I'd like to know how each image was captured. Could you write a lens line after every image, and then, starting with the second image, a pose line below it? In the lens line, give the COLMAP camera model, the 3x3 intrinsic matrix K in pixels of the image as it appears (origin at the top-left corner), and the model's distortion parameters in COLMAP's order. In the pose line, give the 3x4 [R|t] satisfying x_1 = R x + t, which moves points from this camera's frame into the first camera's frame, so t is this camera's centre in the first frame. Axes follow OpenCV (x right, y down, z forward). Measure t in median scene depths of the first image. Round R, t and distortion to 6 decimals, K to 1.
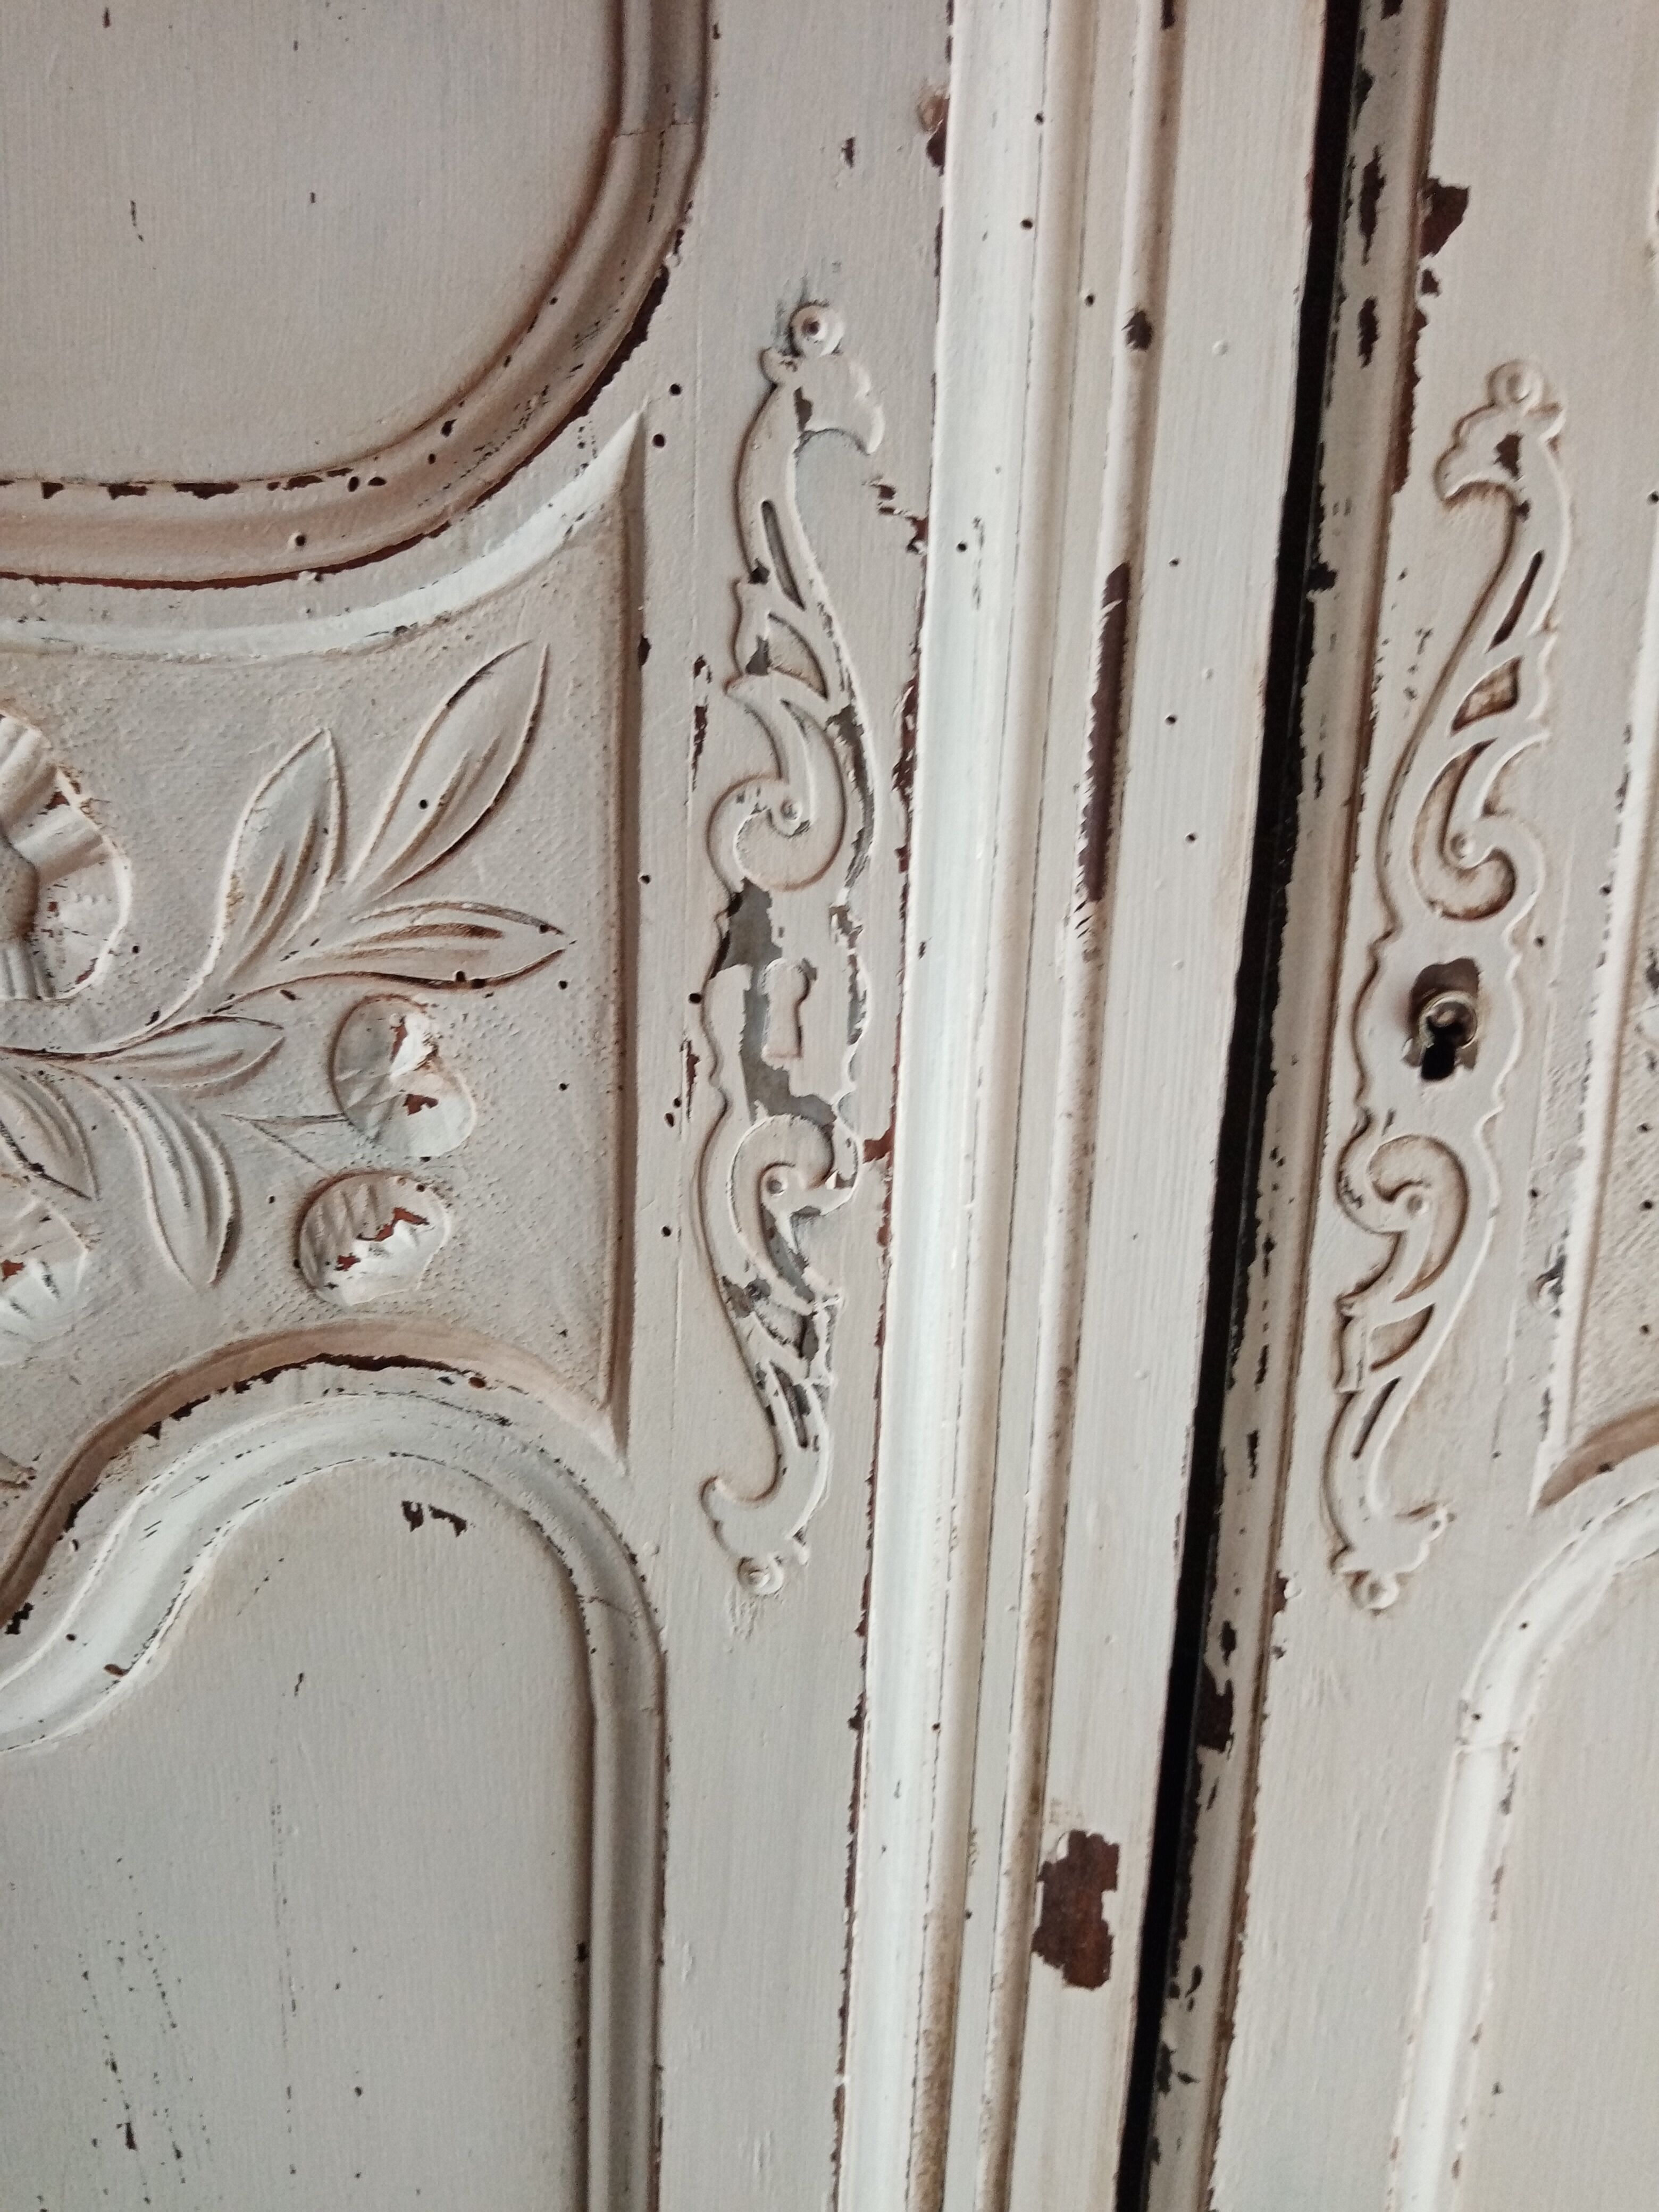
lens RADIAL K [[1735.7, 0, 803.4], [0, 1735.7, 1101.7], [0, 0, 1]] dist [0.038684, -0.108696]
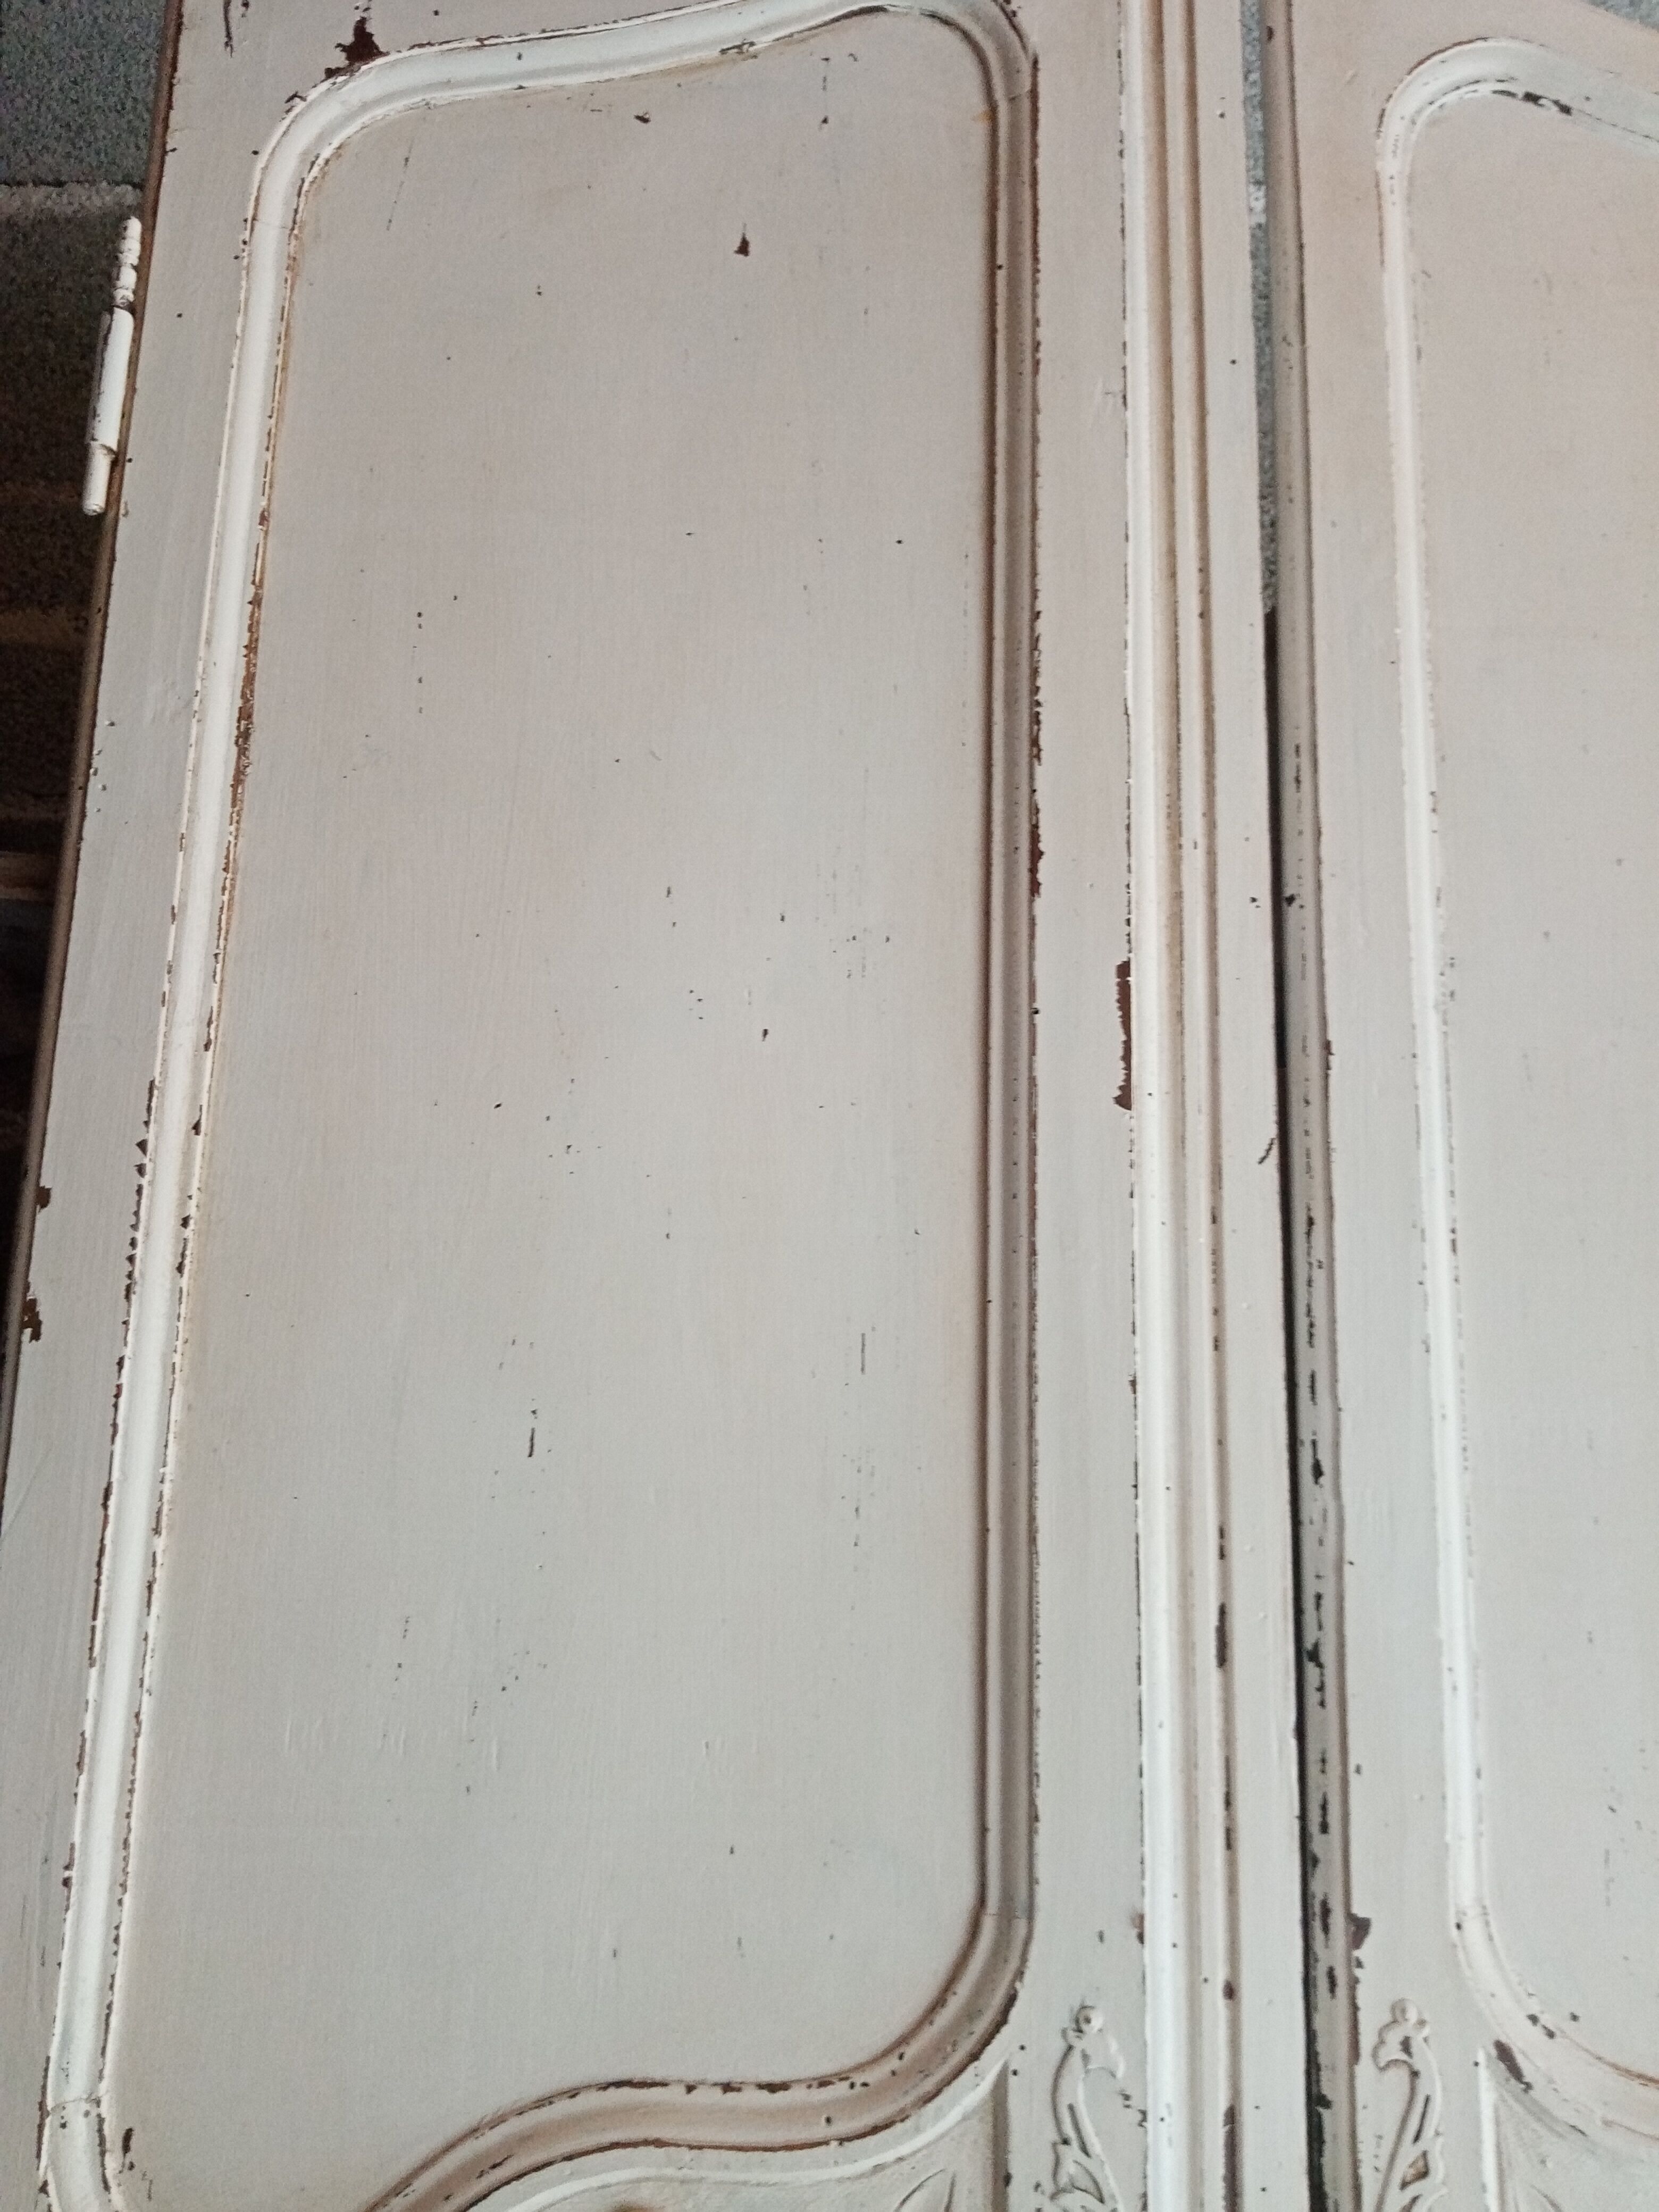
lens RADIAL K [[1762.1, 0, 809.5], [0, 1762.1, 1103.3], [0, 0, 1]] dist [-0.019944, 0.000931]
pose [[0.992527, 0.011155, 0.121514, -0.535614], [0.039661, 0.912254, -0.407699, -0.537993], [-0.115399, 0.409472, 0.904995, -1.196780]]
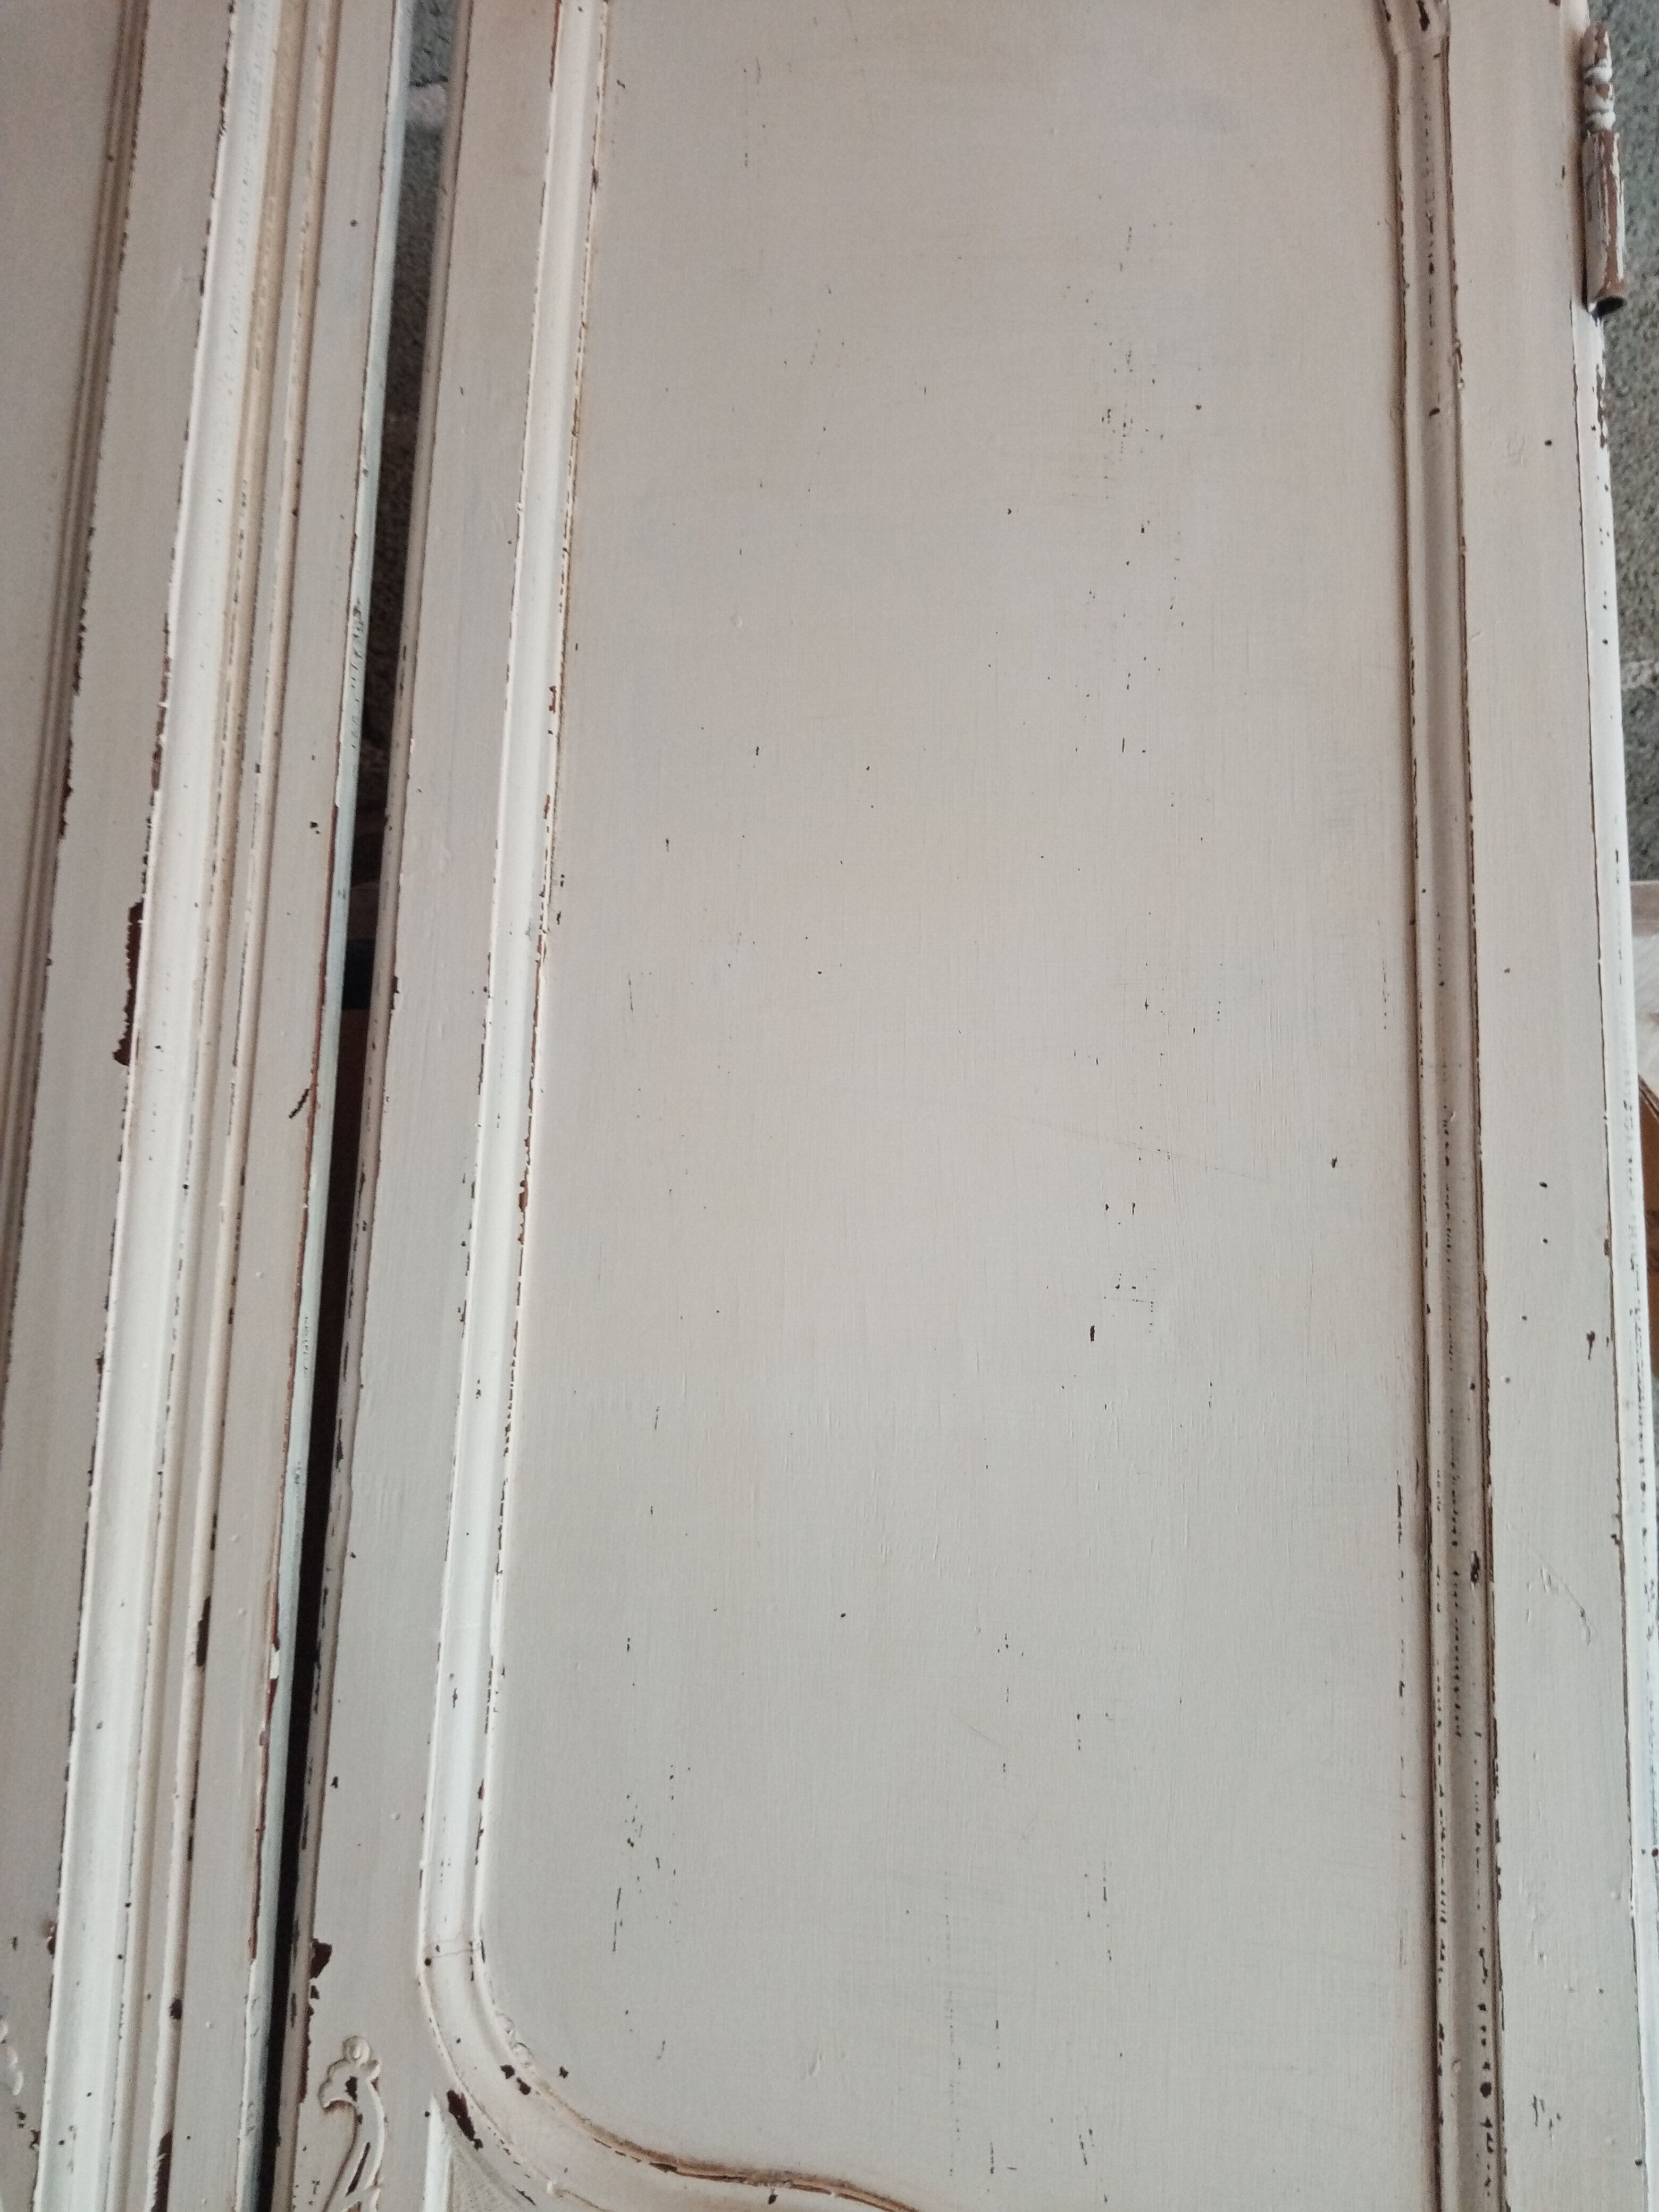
lens RADIAL K [[1734.0, 0, 813.3], [0, 1734.0, 1138.0], [0, 0, 1]] dist [-0.010435, -0.018240]
pose [[0.995619, -0.027431, -0.089388, 1.025727], [-0.007276, 0.930371, -0.366548, -0.605207], [0.093218, 0.365592, 0.926095, -0.999577]]
